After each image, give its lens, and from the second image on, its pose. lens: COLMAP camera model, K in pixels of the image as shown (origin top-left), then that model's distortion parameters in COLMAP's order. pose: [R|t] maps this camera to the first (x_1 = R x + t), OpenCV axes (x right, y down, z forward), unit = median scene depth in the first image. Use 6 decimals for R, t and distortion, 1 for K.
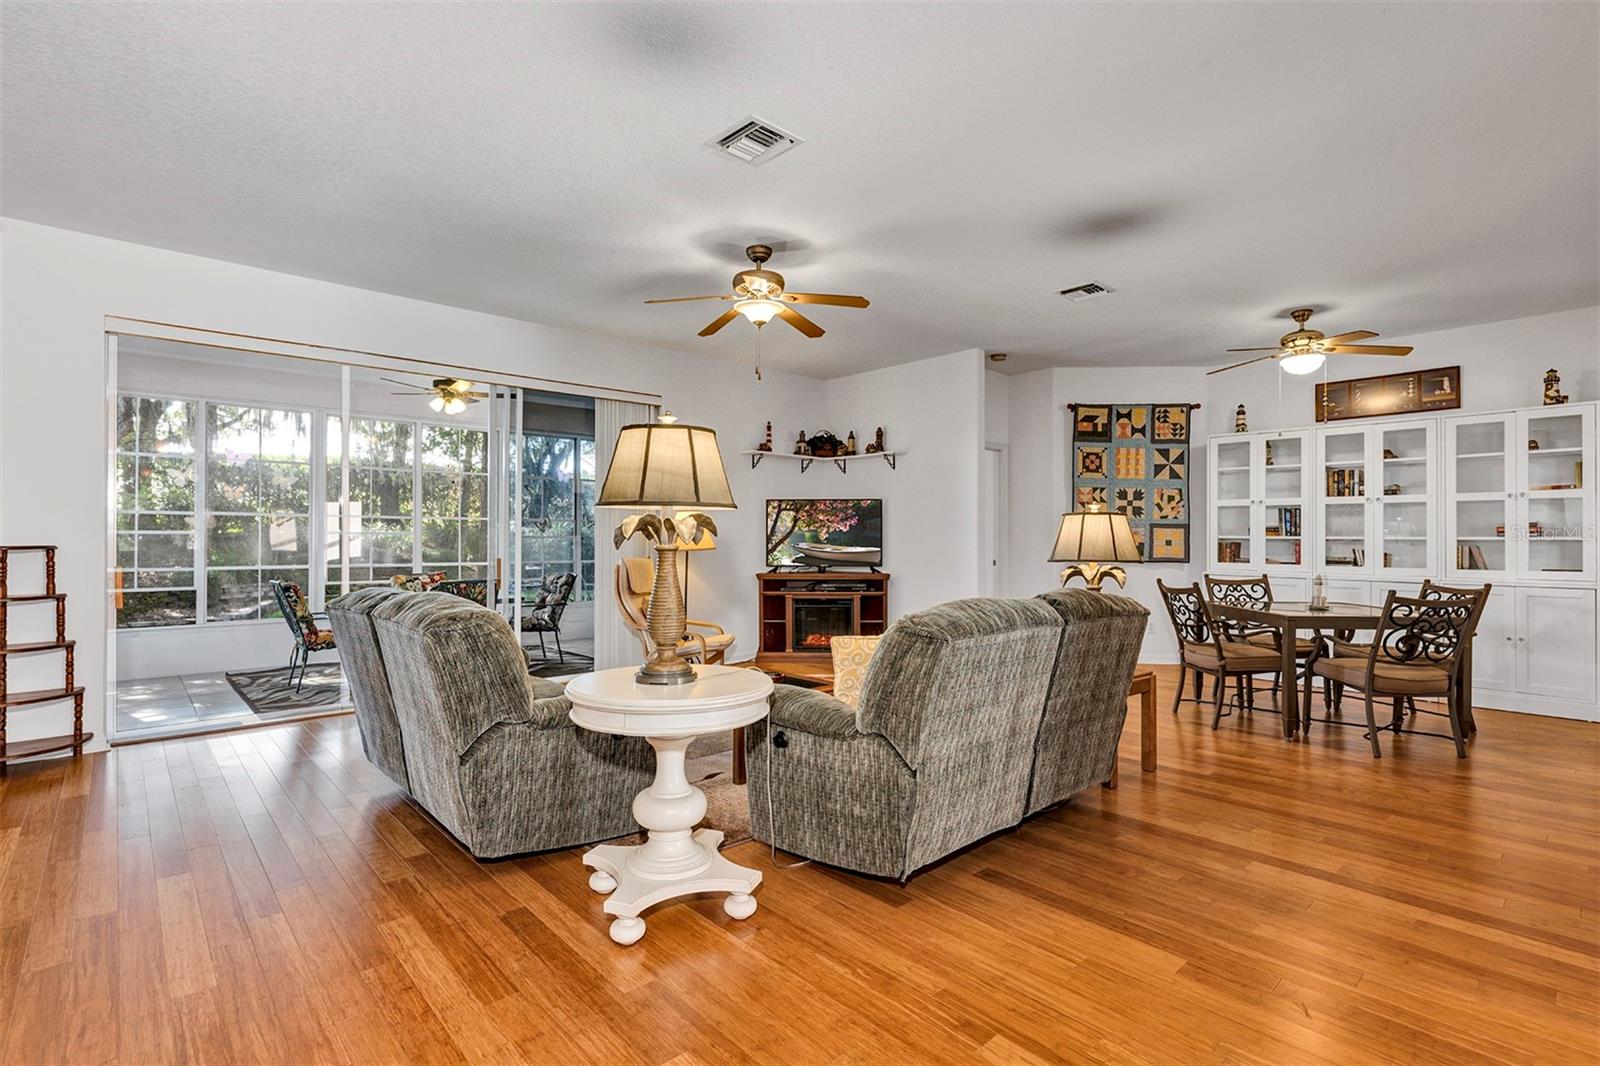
lens RADIAL K [[748.3, 0, 796.1], [0, 748.3, 534.9], [0, 0, 1]] dist [0.000784, 0.001142]
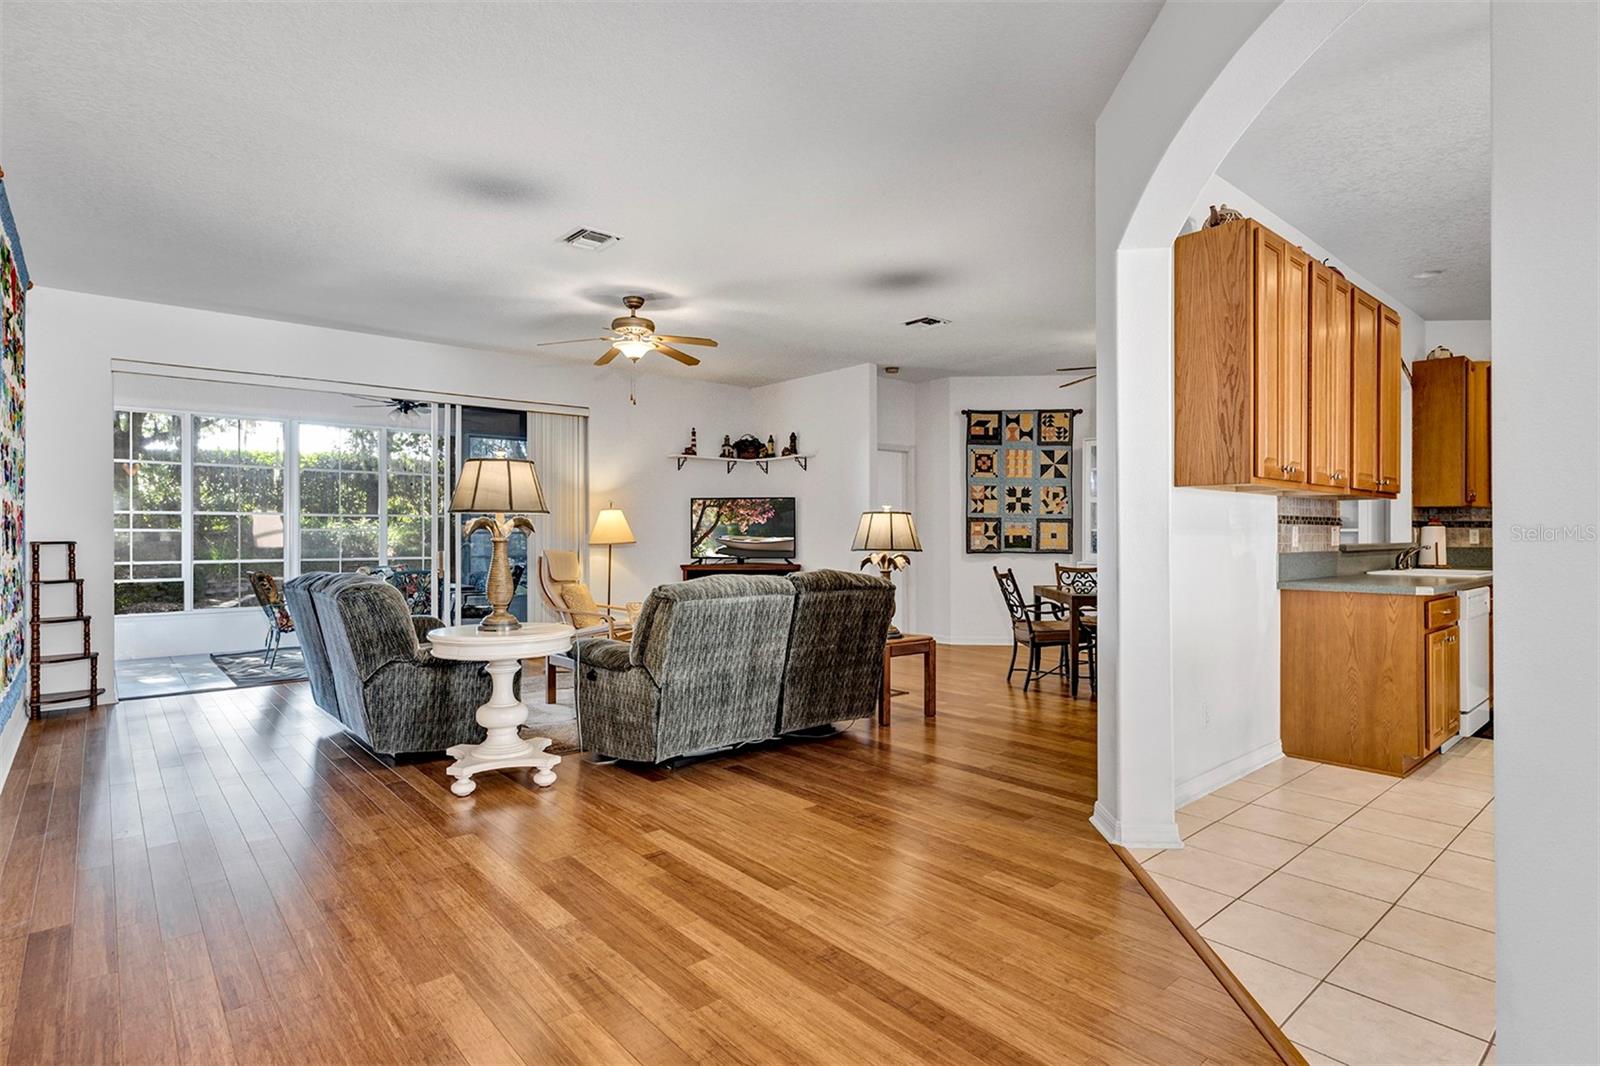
lens RADIAL K [[801.1, 0, 800.0], [0, 801.1, 533.0], [0, 0, 1]] dist [0.009531, -0.000333]
pose [[0.999773, -0.004060, -0.020915, 0.245049], [0.004164, 0.999979, 0.004933, -0.001213], [0.020895, -0.005019, 0.999769, -0.310021]]
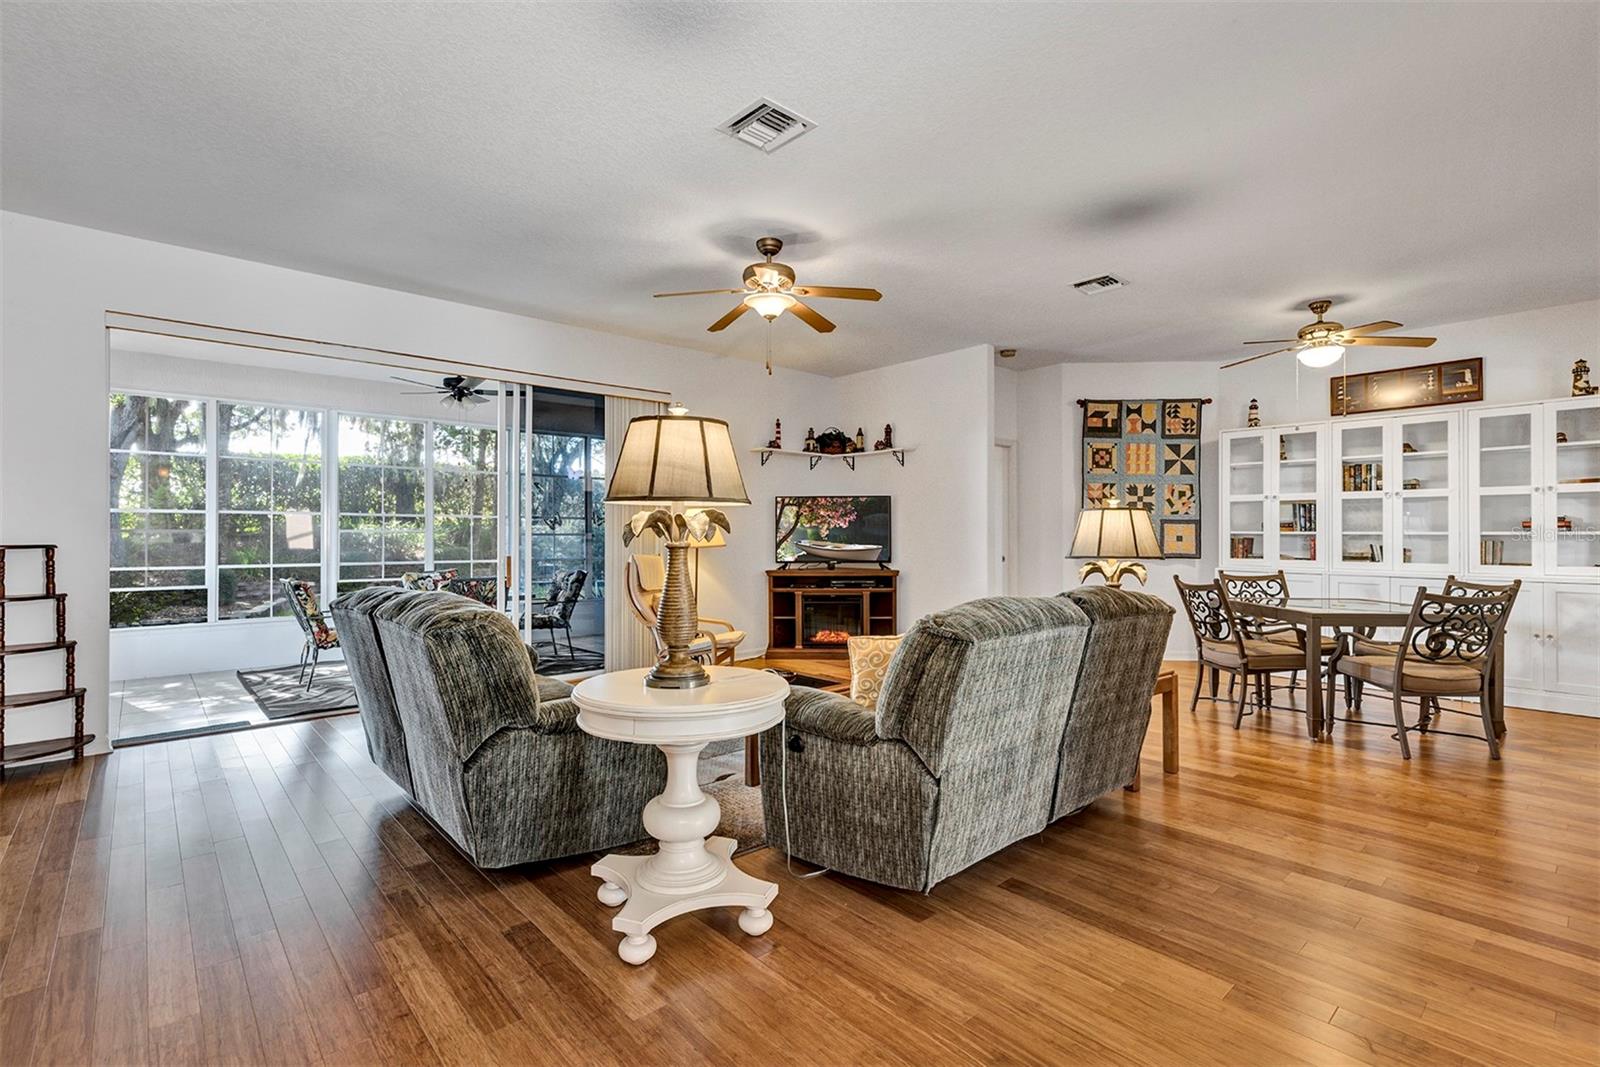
lens RADIAL K [[729.4, 0, 795.4], [0, 729.4, 532.9], [0, 0, 1]] dist [0.012107, 0.000471]
pose [[0.999955, -0.002758, -0.009113, -0.007324], [0.002773, 0.999995, 0.001606, 0.000258], [0.009108, -0.001631, 0.999957, 0.035833]]
